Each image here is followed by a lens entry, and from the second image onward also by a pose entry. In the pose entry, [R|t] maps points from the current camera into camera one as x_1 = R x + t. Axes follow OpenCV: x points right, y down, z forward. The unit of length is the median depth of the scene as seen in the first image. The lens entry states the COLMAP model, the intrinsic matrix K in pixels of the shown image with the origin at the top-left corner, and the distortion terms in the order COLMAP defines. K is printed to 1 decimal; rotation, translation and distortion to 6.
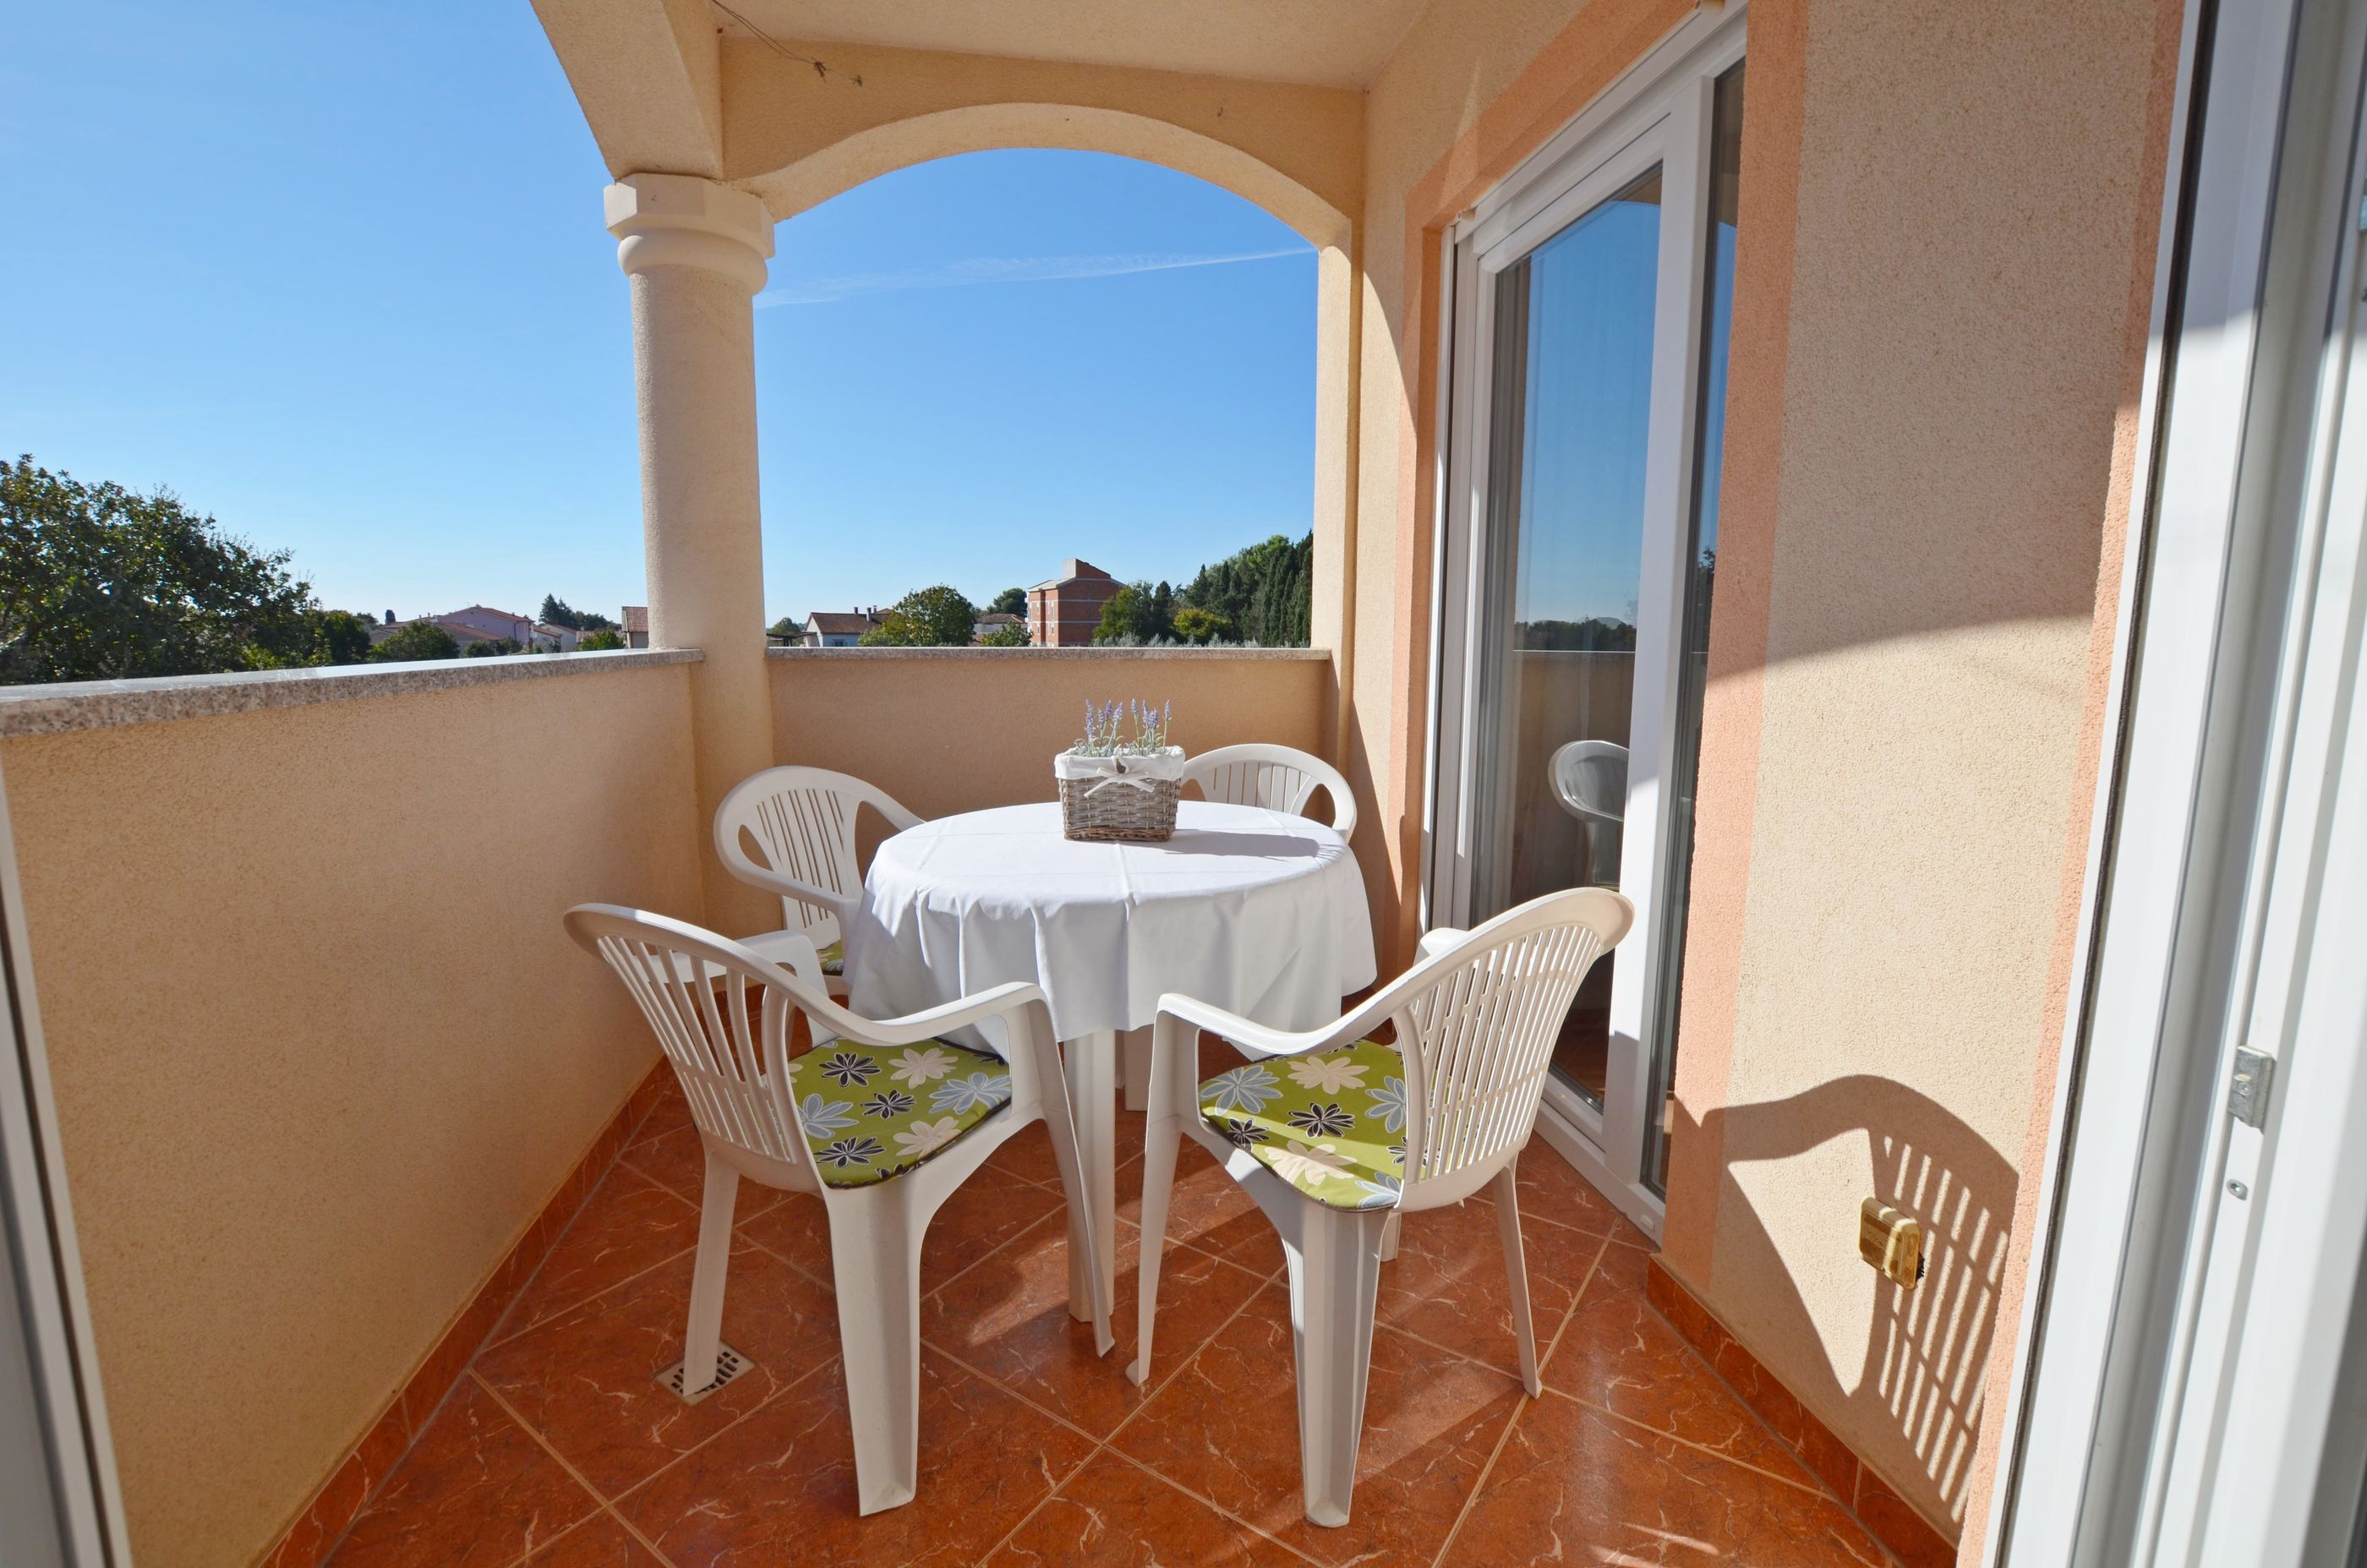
lens RADIAL K [[1046.8, 0, 1189.2], [0, 1046.8, 769.4], [0, 0, 1]] dist [-0.036264, 0.006014]
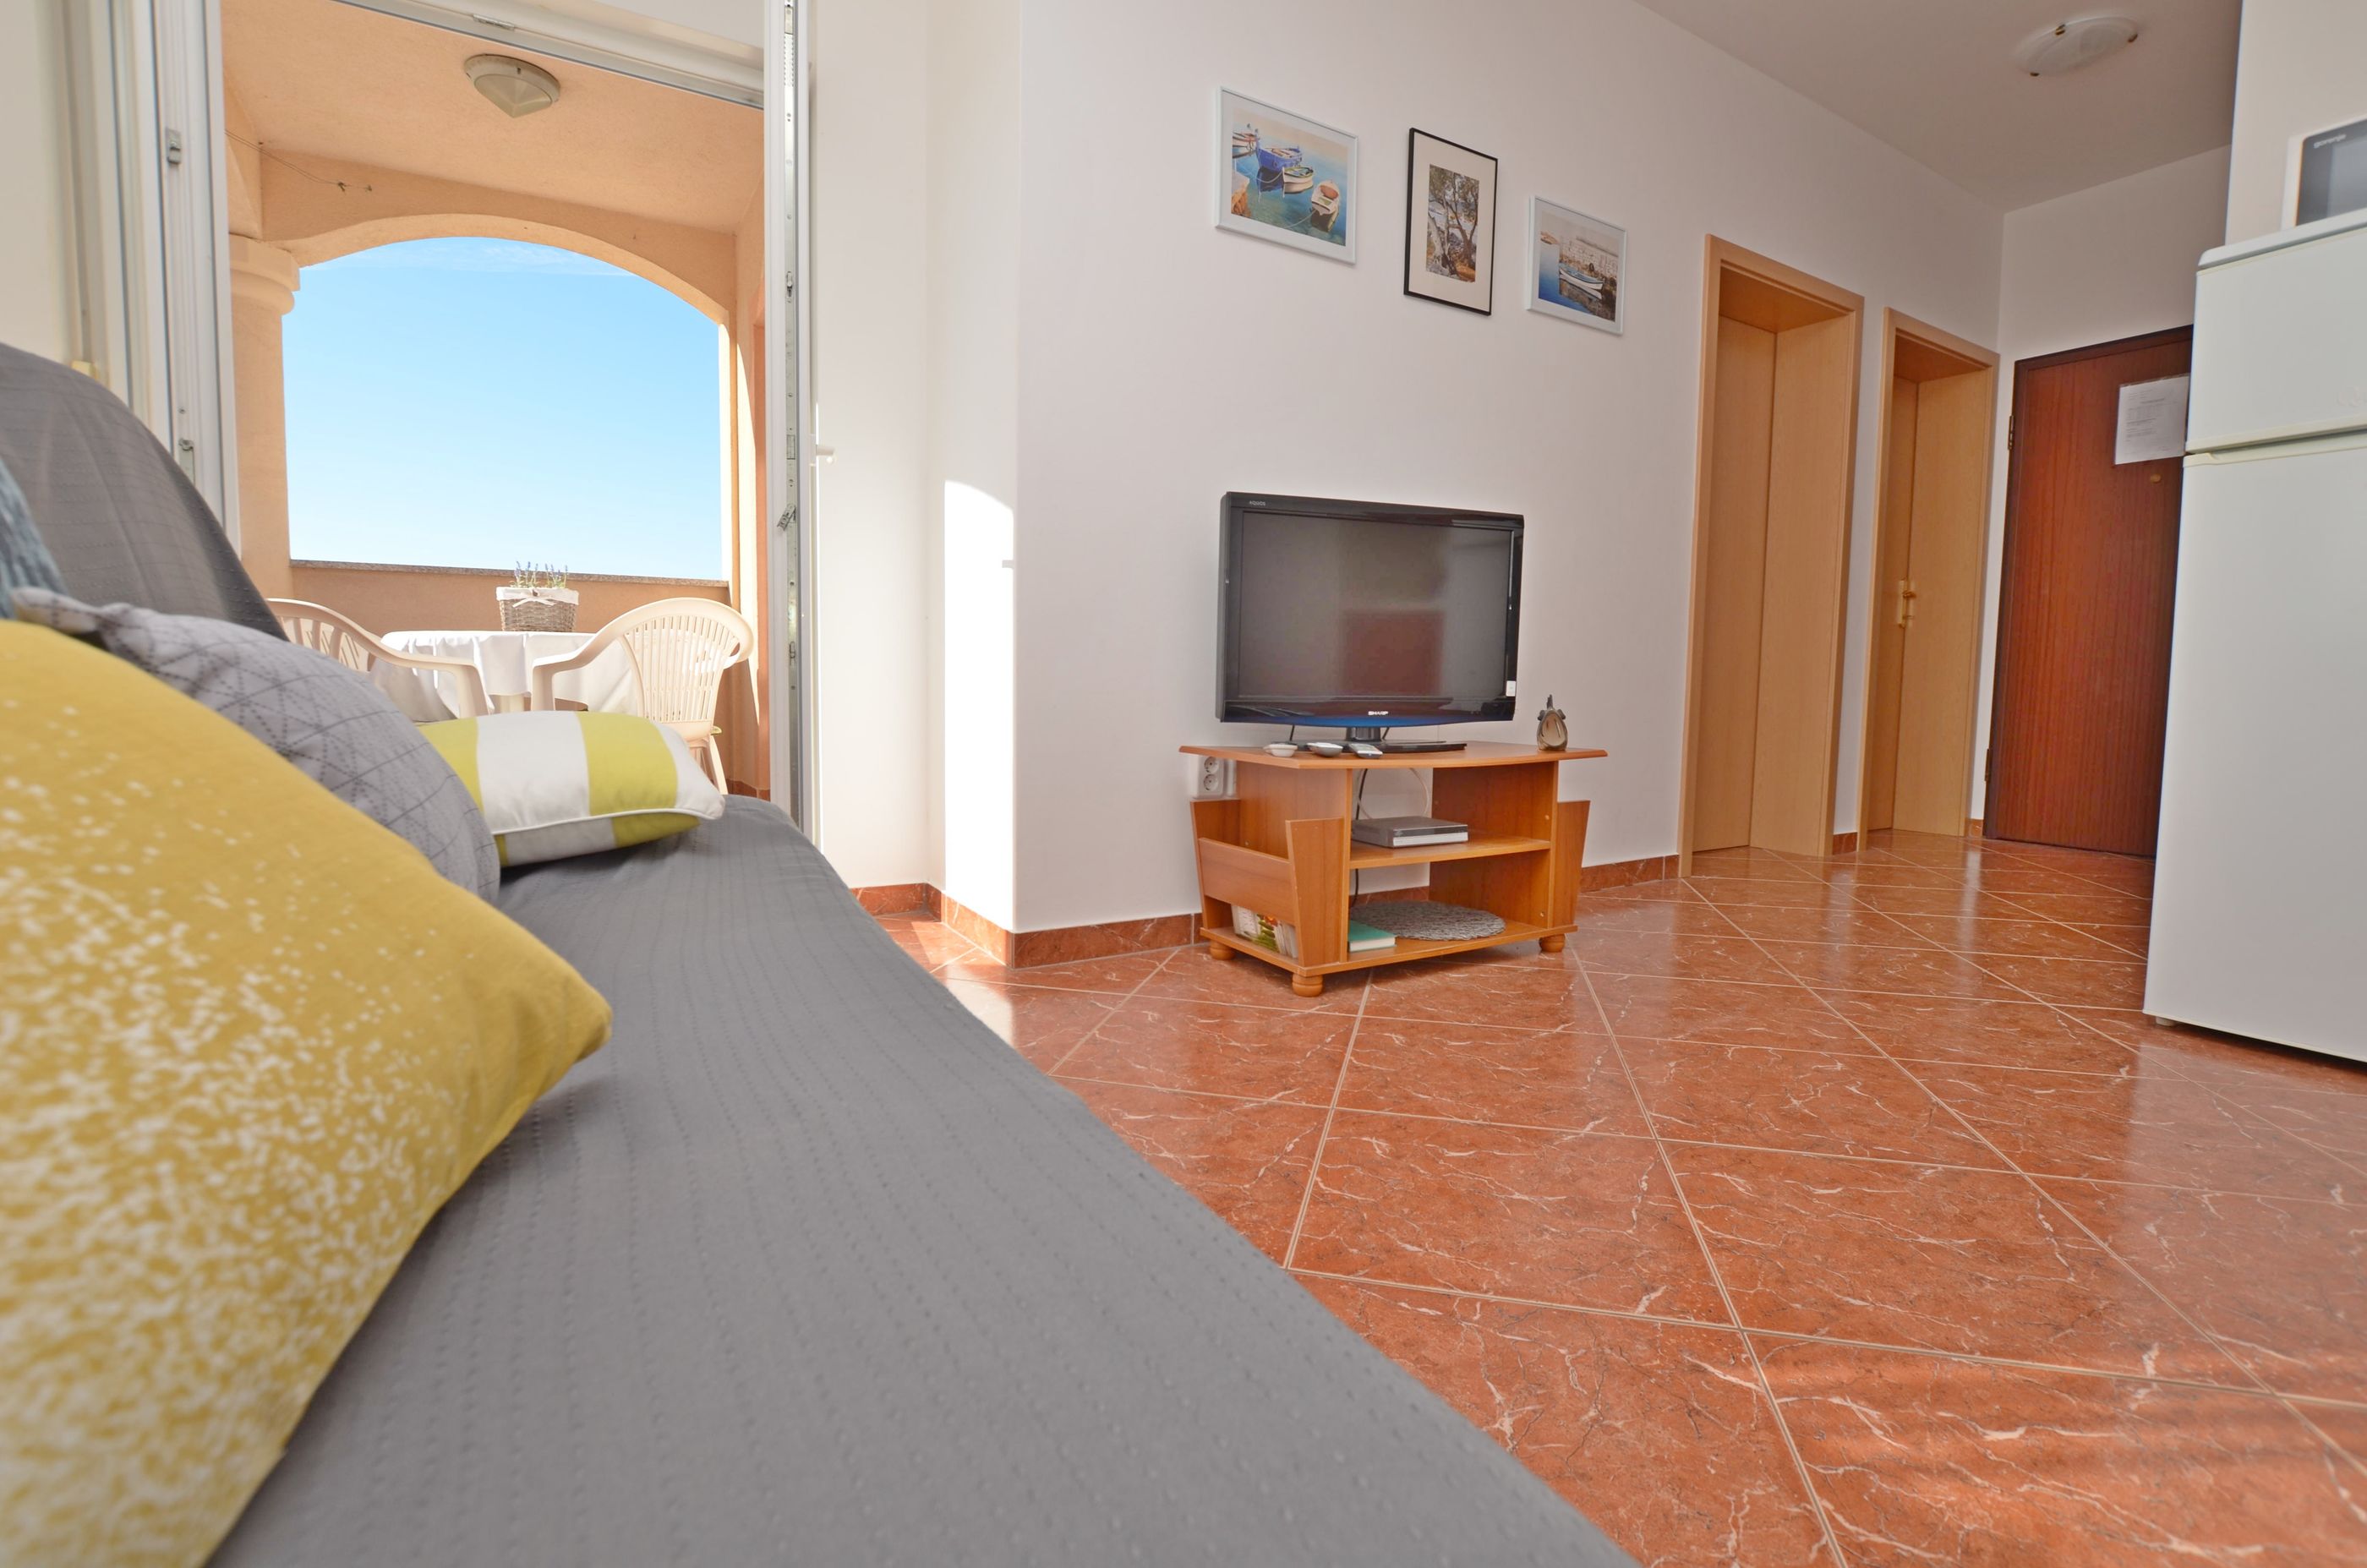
lens RADIAL K [[1062.3, 0, 1187.5], [0, 1062.3, 769.3], [0, 0, 1]] dist [-0.034697, 0.004833]
pose [[0.932598, -0.025141, 0.360040, 0.422783], [0.040701, 0.998533, -0.035700, 0.526633], [-0.358615, 0.047948, 0.932253, -1.455656]]
